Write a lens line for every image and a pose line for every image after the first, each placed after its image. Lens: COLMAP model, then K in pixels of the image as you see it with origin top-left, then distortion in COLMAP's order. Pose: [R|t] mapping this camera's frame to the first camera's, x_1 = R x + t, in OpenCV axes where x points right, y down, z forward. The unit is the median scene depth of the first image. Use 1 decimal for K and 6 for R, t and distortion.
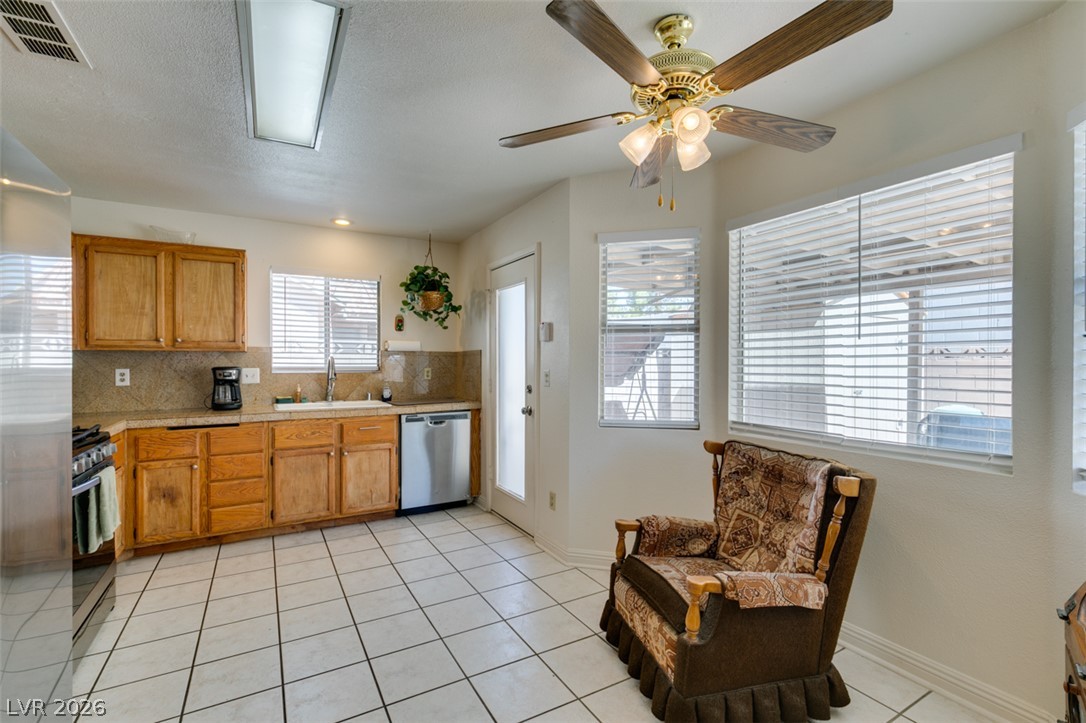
lens RADIAL K [[486.9, 0, 540.8], [0, 486.9, 366.0], [0, 0, 1]] dist [-0.001674, -0.000102]
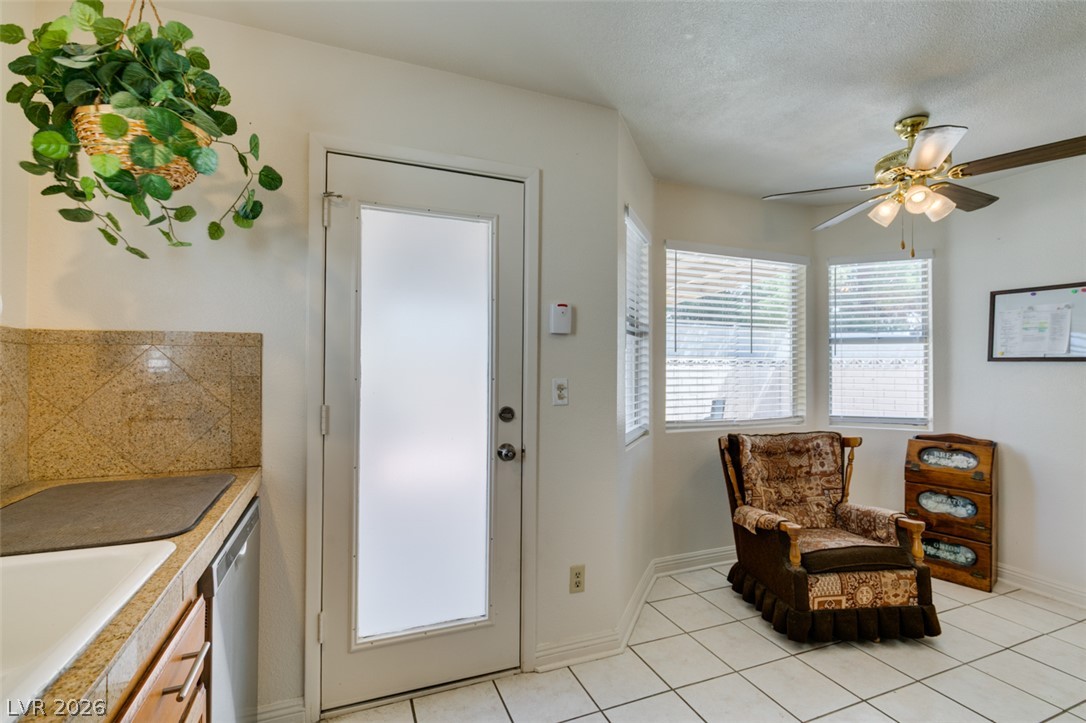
lens RADIAL K [[490.6, 0, 544.2], [0, 490.6, 361.8], [0, 0, 1]] dist [0.002240, 0.000010]
pose [[0.131418, 0.013315, 0.991238, -0.603701], [0.000489, 0.999909, -0.013496, -0.006129], [-0.991327, 0.002258, 0.131400, 0.902660]]
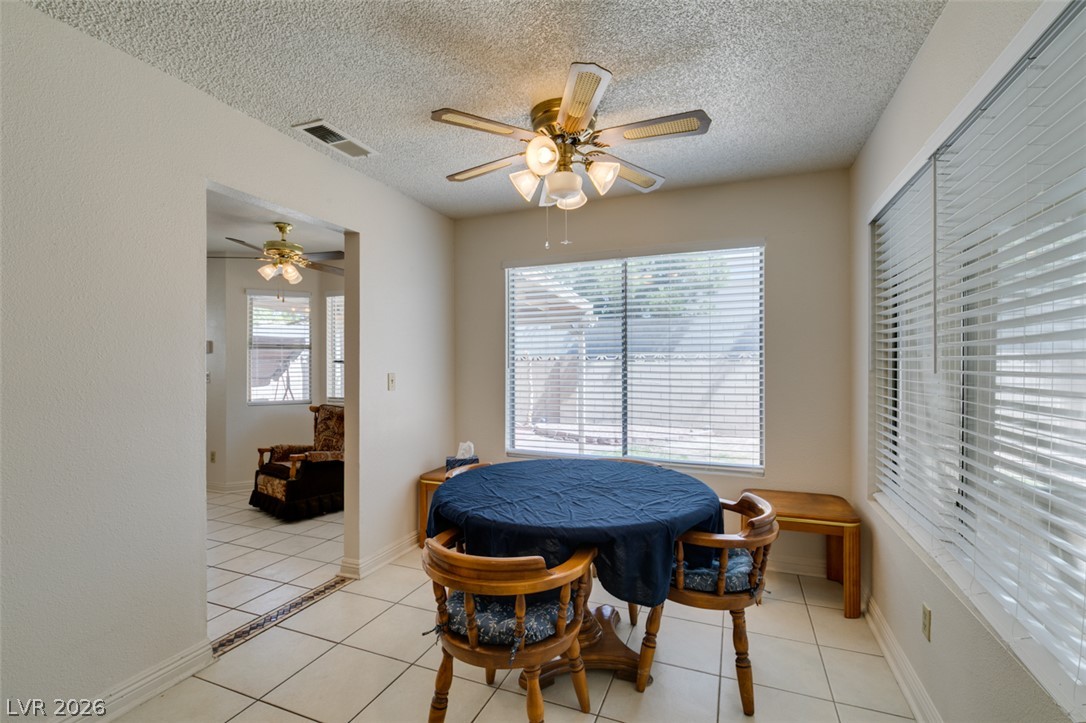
lens RADIAL K [[486.9, 0, 540.8], [0, 486.9, 366.0], [0, 0, 1]] dist [-0.001674, -0.000102]
pose [[0.786265, -0.002648, 0.617884, -0.104198], [0.008866, 0.999936, -0.006997, 0.009294], [-0.617826, 0.010980, 0.786238, -0.808761]]
